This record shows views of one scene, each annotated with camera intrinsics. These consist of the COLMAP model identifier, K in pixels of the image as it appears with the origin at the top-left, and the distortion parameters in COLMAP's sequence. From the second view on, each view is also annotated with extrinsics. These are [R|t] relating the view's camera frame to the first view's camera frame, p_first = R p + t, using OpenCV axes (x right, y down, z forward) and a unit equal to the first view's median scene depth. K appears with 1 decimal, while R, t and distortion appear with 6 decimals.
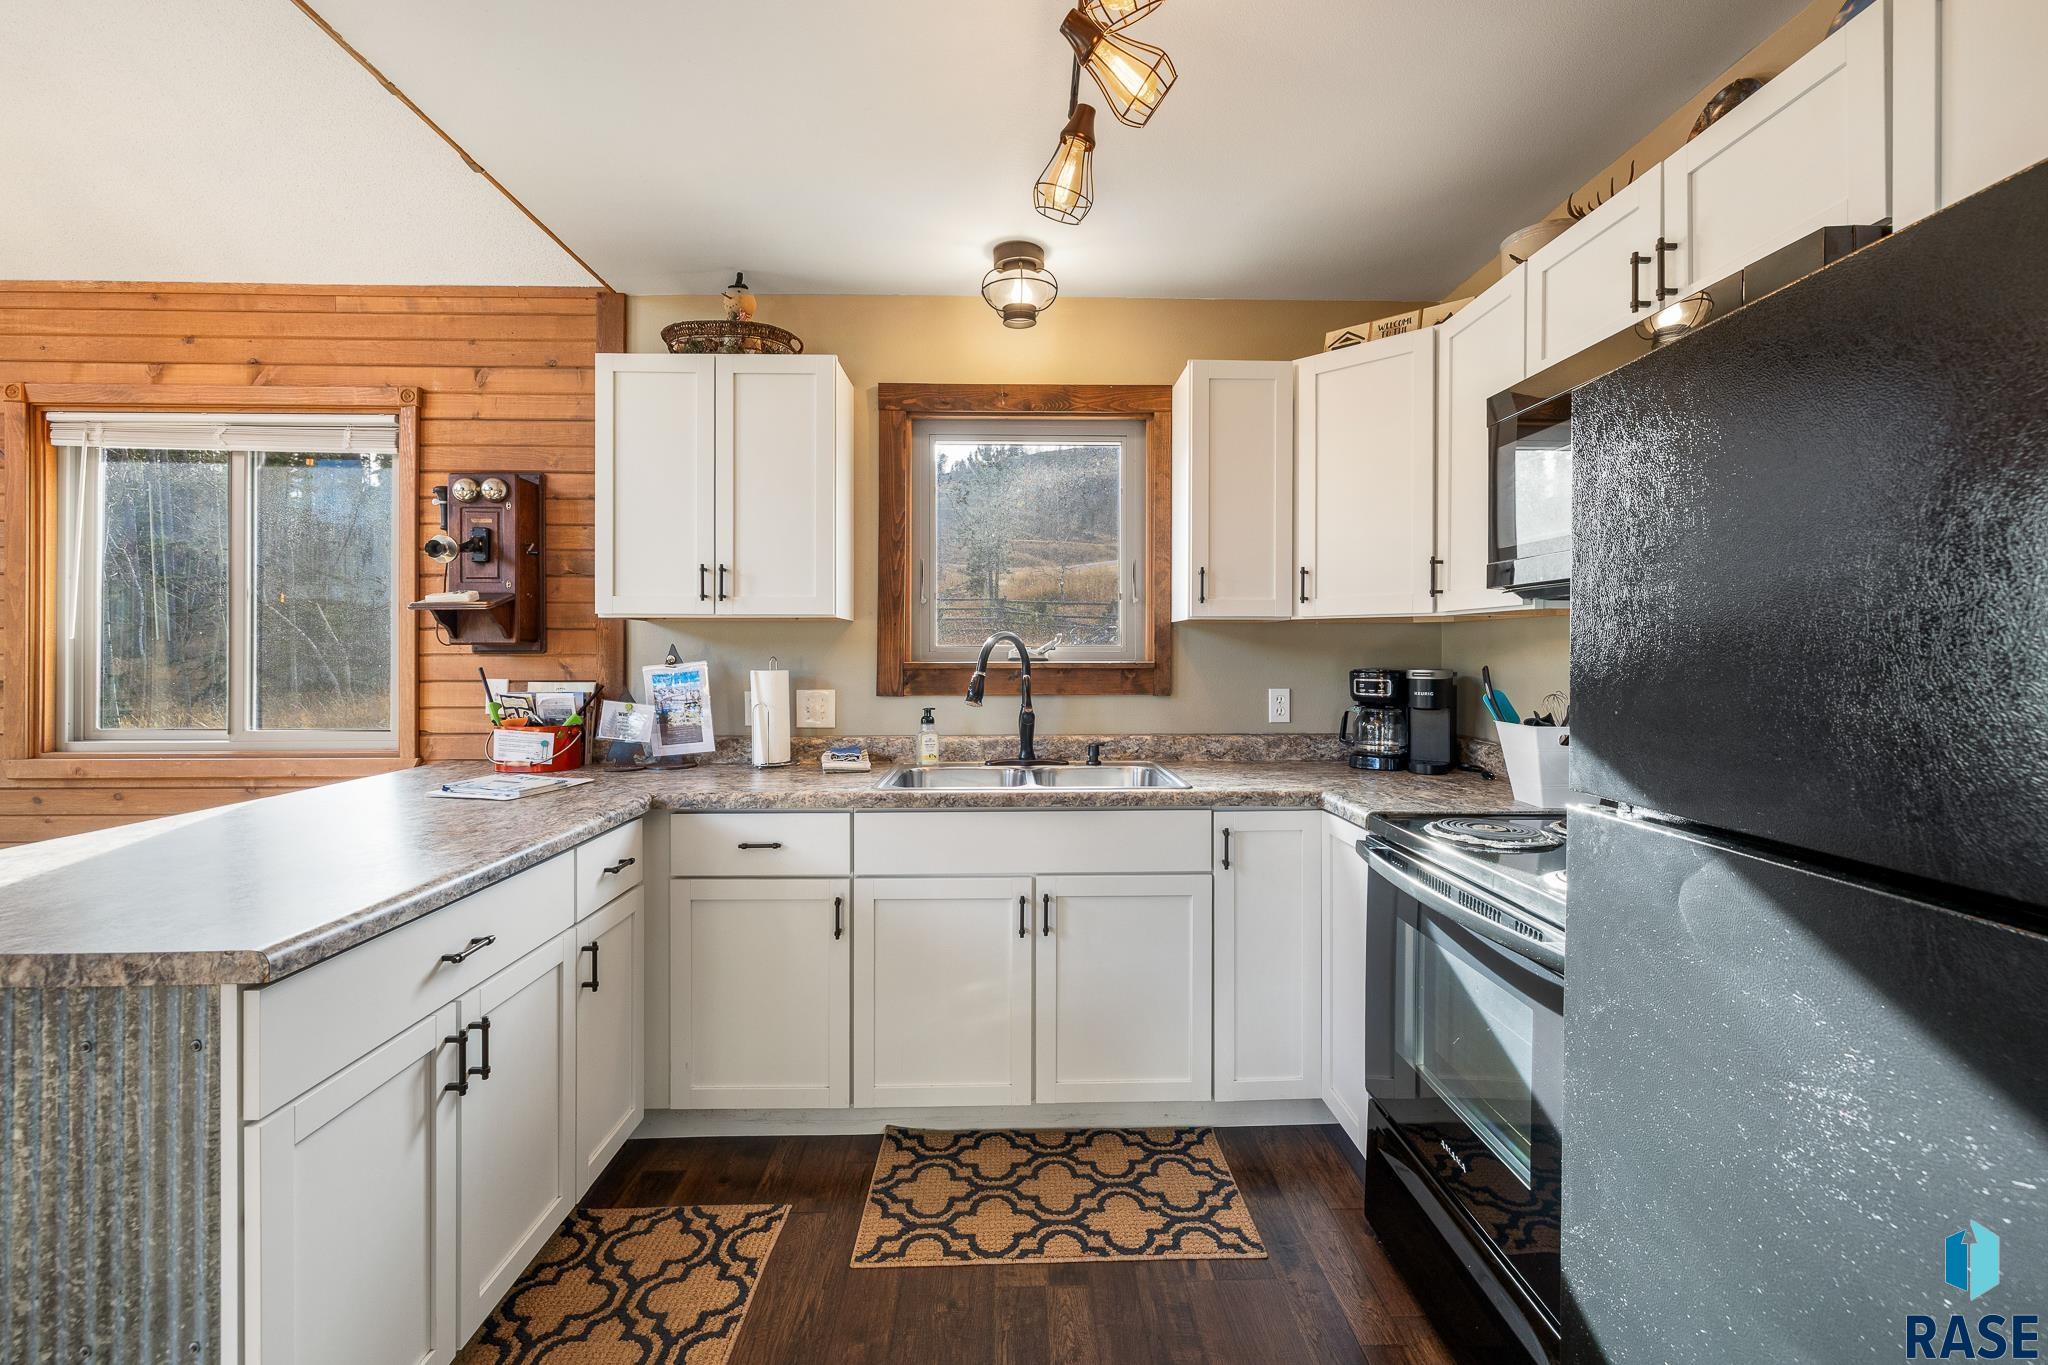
lens RADIAL K [[858.5, 0, 1040.8], [0, 858.5, 654.7], [0, 0, 1]] dist [0.002048, -0.001391]
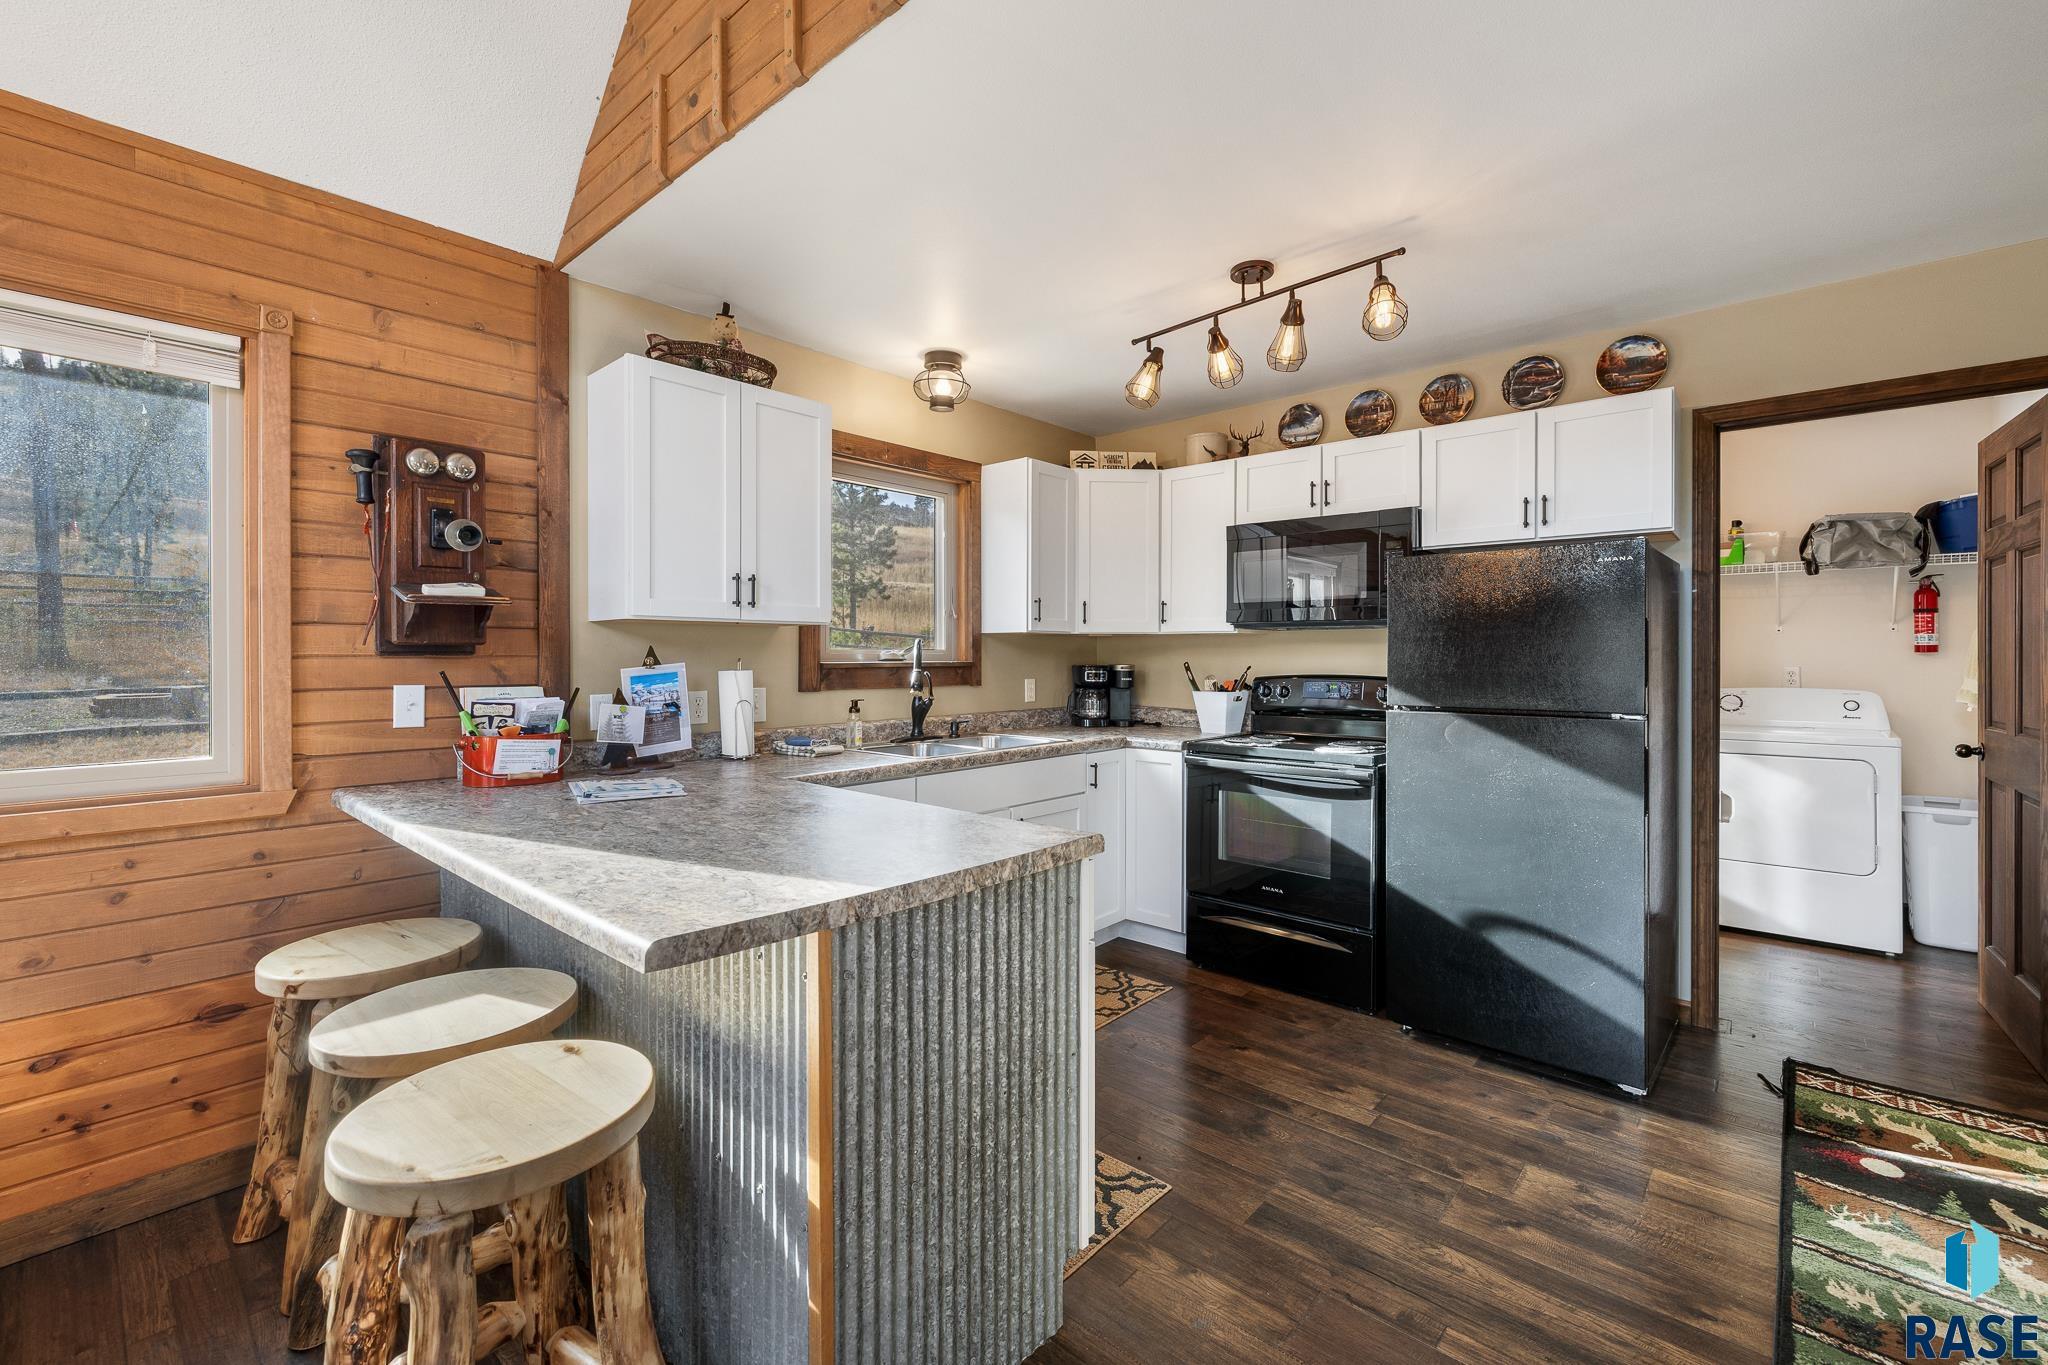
lens RADIAL K [[858.5, 0, 1020.0], [0, 858.5, 656.1], [0, 0, 1]] dist [0.002048, -0.001391]
pose [[0.689252, -0.000196, 0.724522, -0.841008], [0.001599, 0.999998, -0.001250, 0.001659], [-0.724520, 0.002020, 0.689251, -0.011306]]
